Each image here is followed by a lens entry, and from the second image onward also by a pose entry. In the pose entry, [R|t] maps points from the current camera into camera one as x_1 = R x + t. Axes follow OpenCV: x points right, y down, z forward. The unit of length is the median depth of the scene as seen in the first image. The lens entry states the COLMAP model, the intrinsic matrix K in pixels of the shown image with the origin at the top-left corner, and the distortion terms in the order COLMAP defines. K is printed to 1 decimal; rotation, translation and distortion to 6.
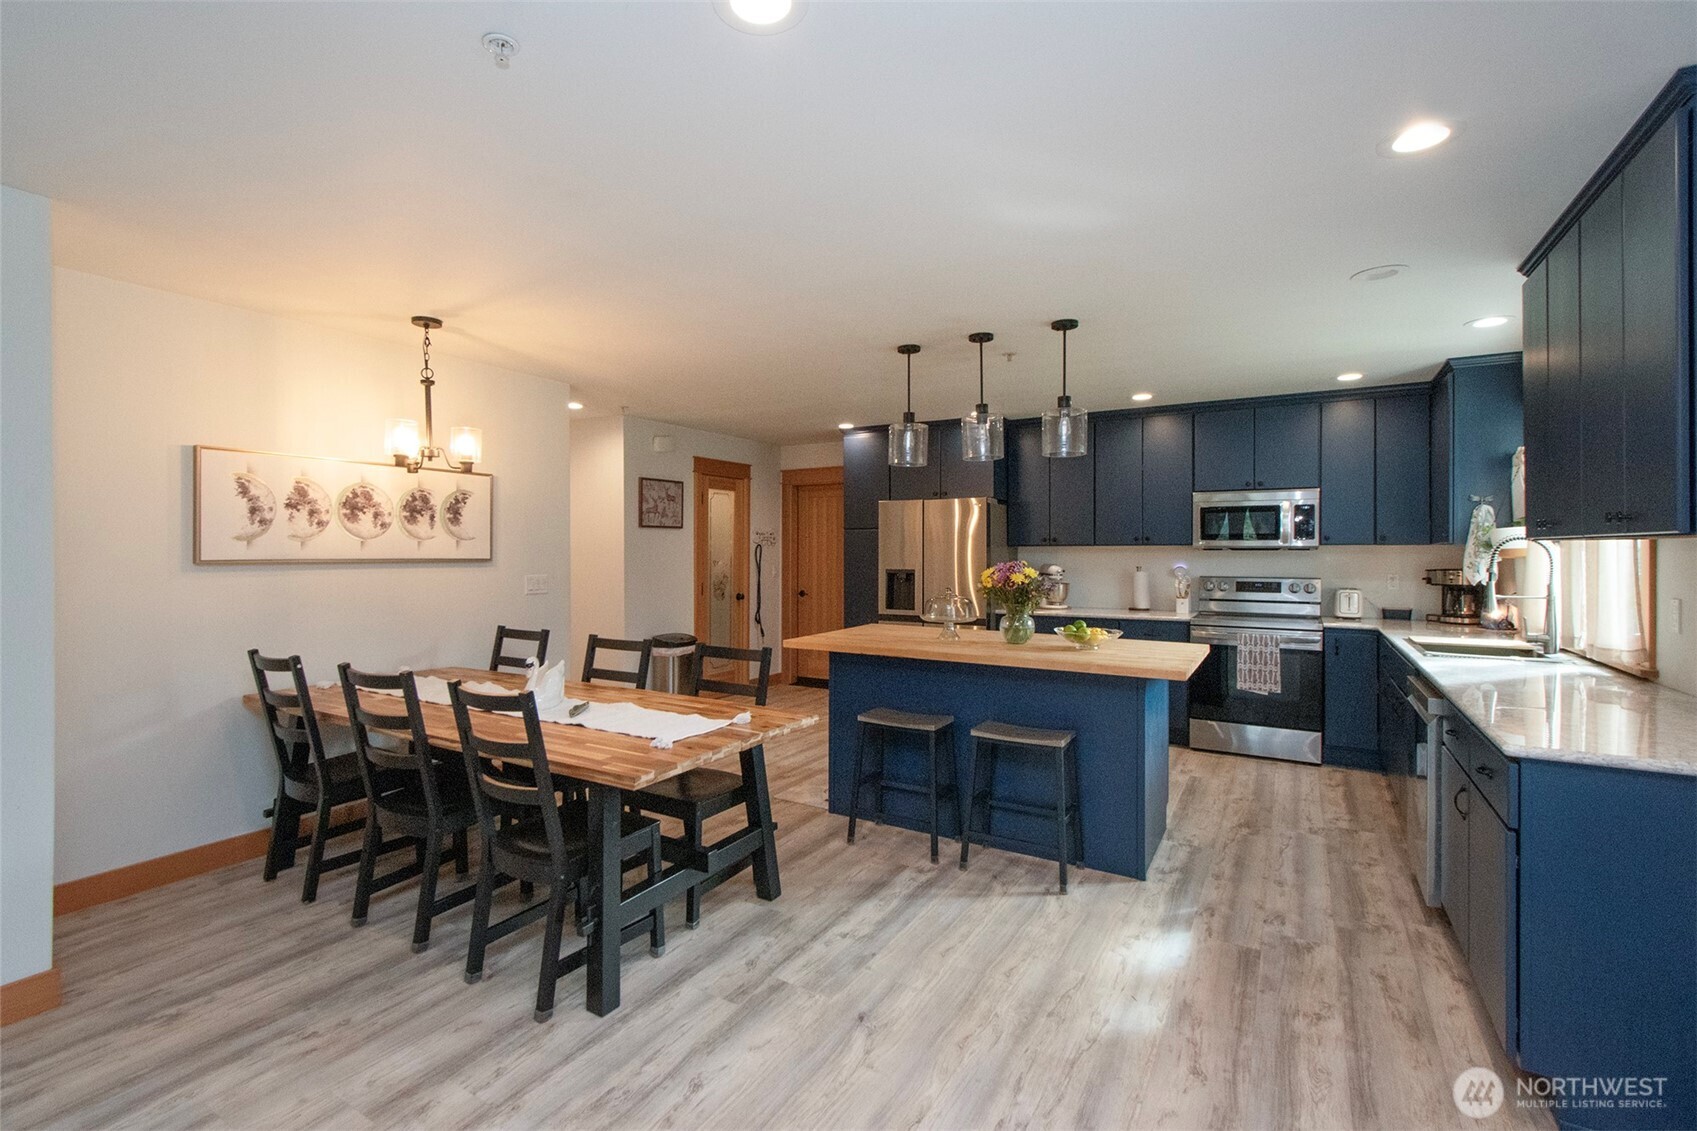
lens RADIAL K [[768.6, 0, 837.5], [0, 768.6, 550.2], [0, 0, 1]] dist [0.000155, -0.001426]
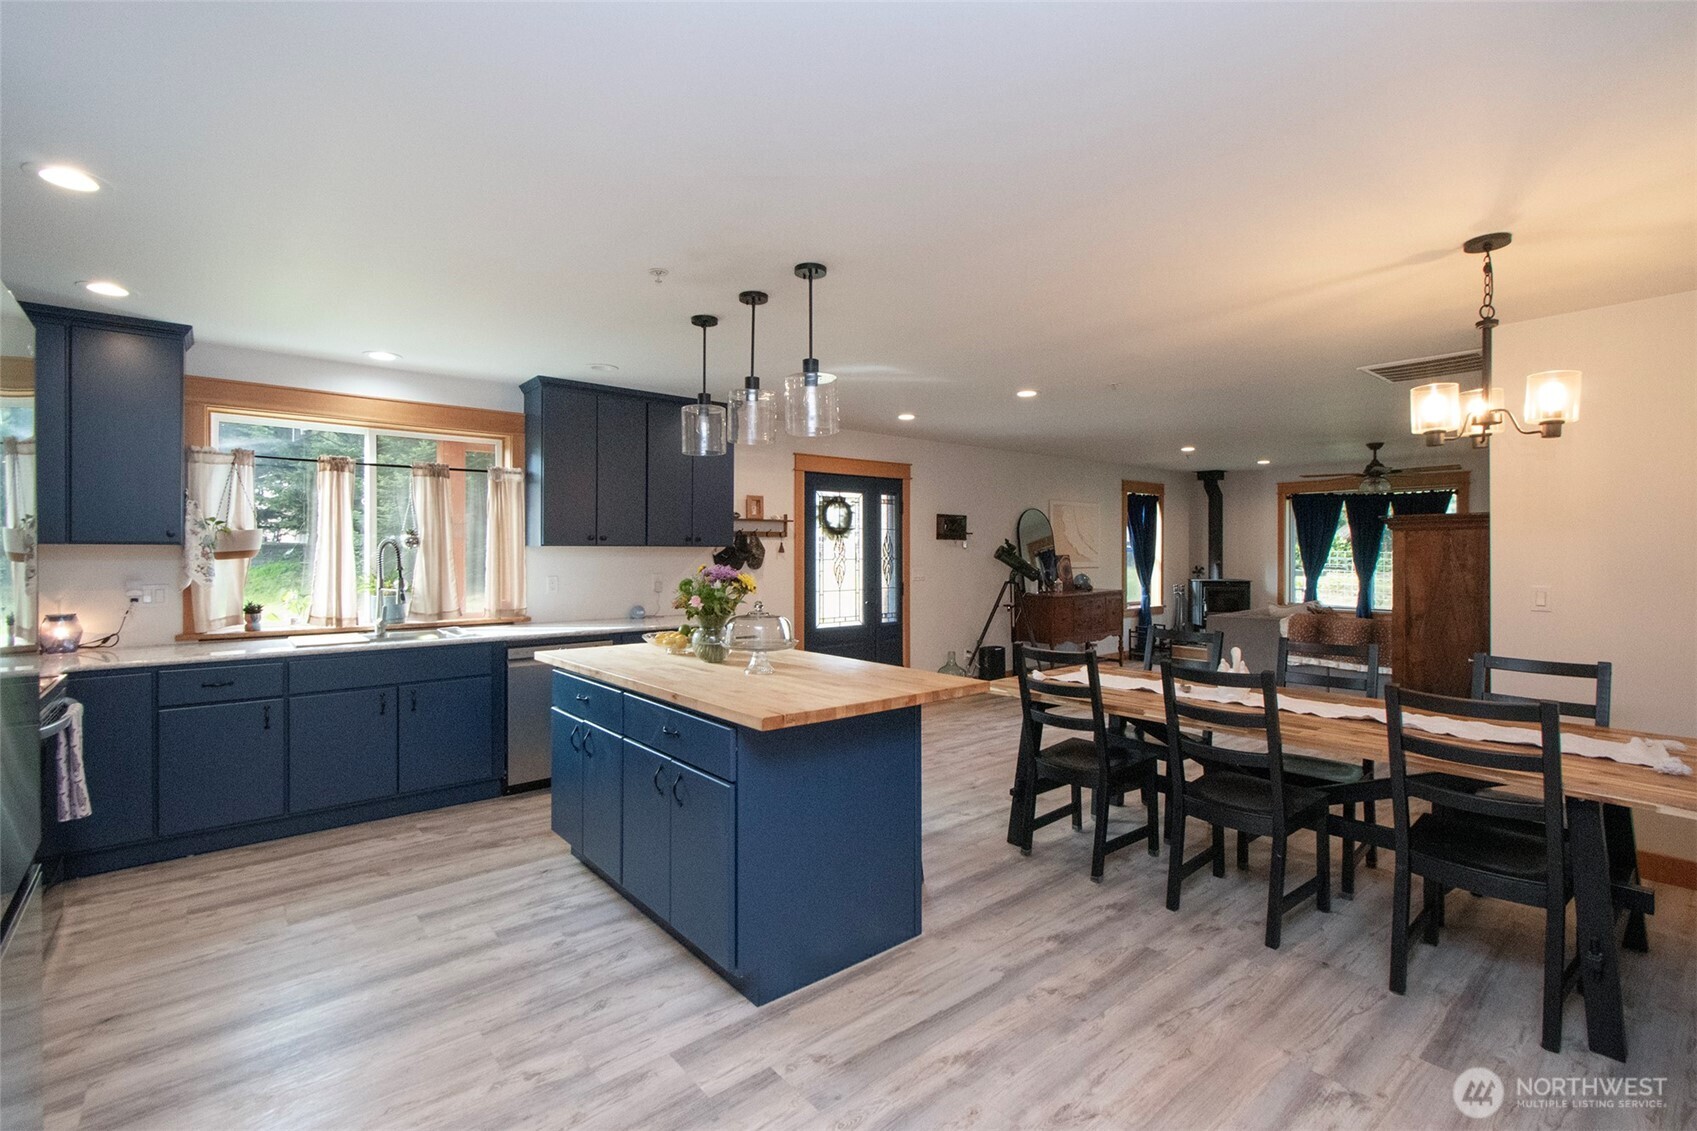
lens RADIAL K [[756.4, 0, 840.3], [0, 756.4, 553.2], [0, 0, 1]] dist [0.002549, 0.000475]
pose [[-0.940619, -0.001317, 0.339460, -0.177851], [0.000453, 0.999987, 0.005135, -0.001620], [-0.339462, 0.004984, -0.940606, 1.705981]]
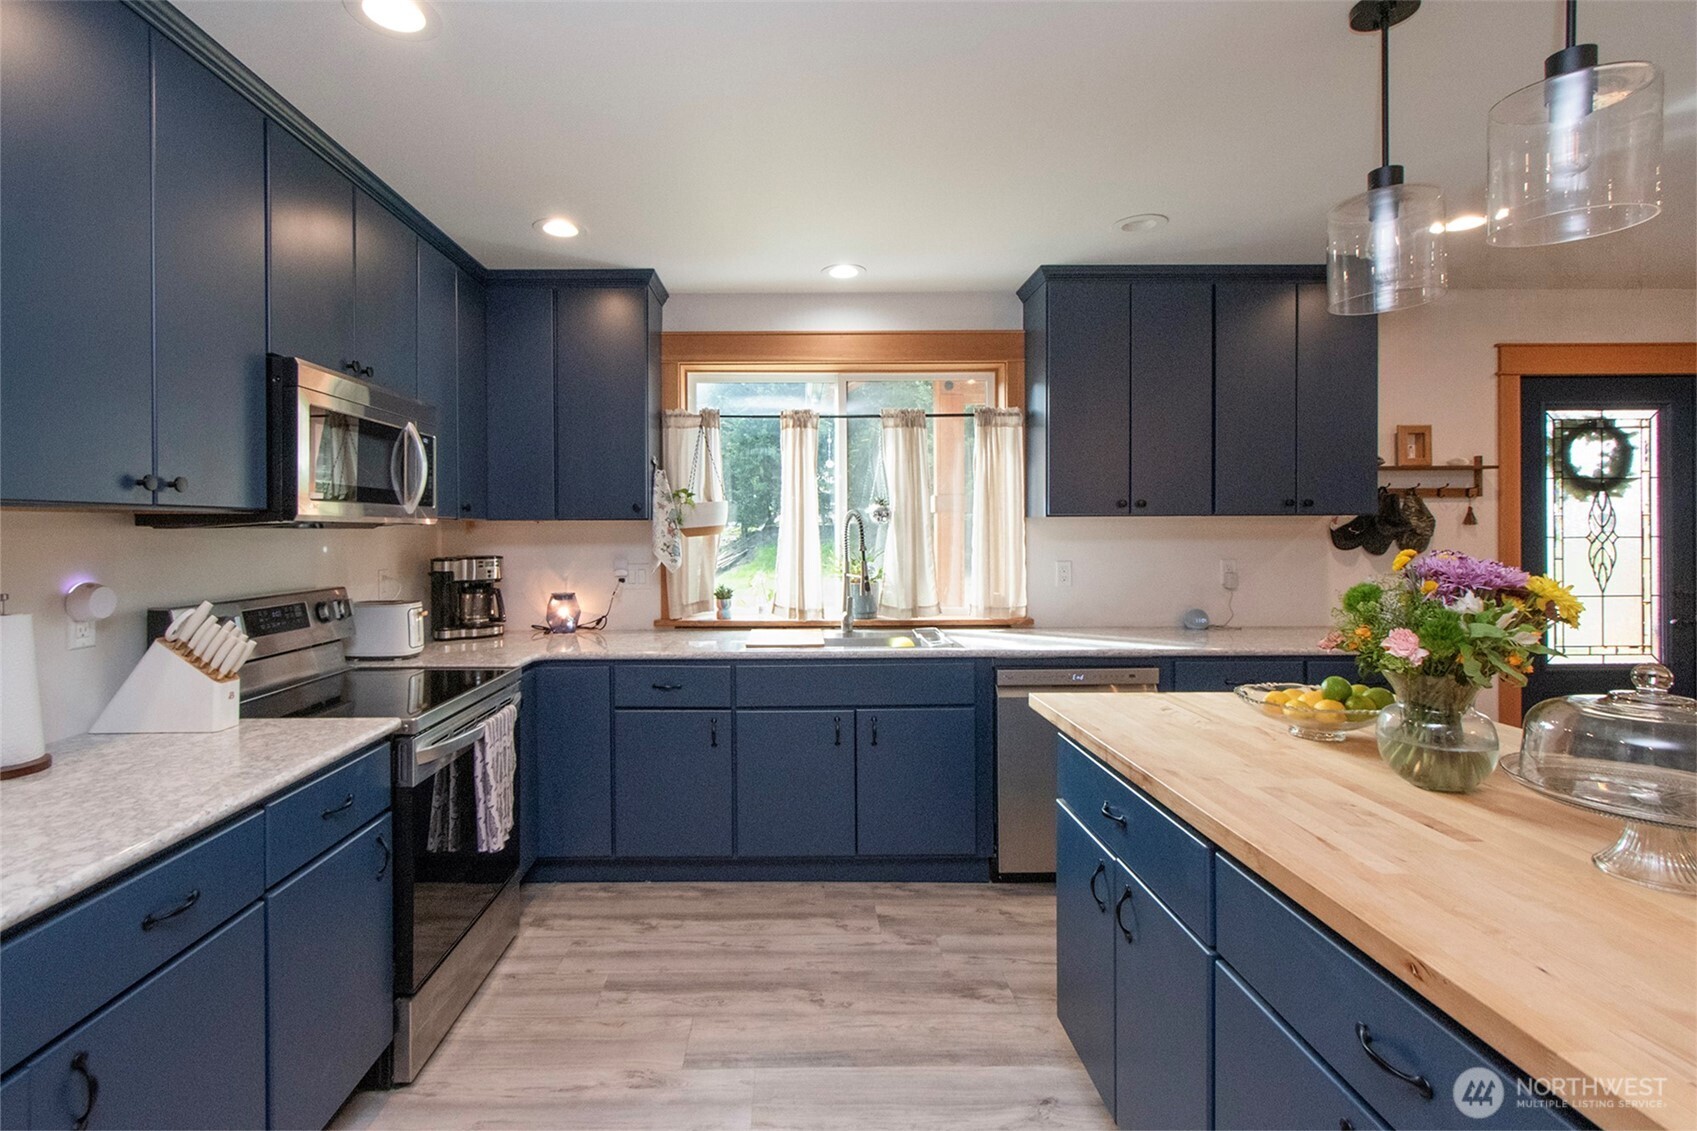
lens RADIAL K [[803.4, 0, 796.4], [0, 803.4, 531.7], [0, 0, 1]] dist [0.002673, -0.000087]
pose [[-0.506630, -0.000602, 0.862164, 0.065909], [0.008273, 0.999950, 0.005559, 0.001540], [-0.862124, 0.009949, -0.506599, 1.408928]]
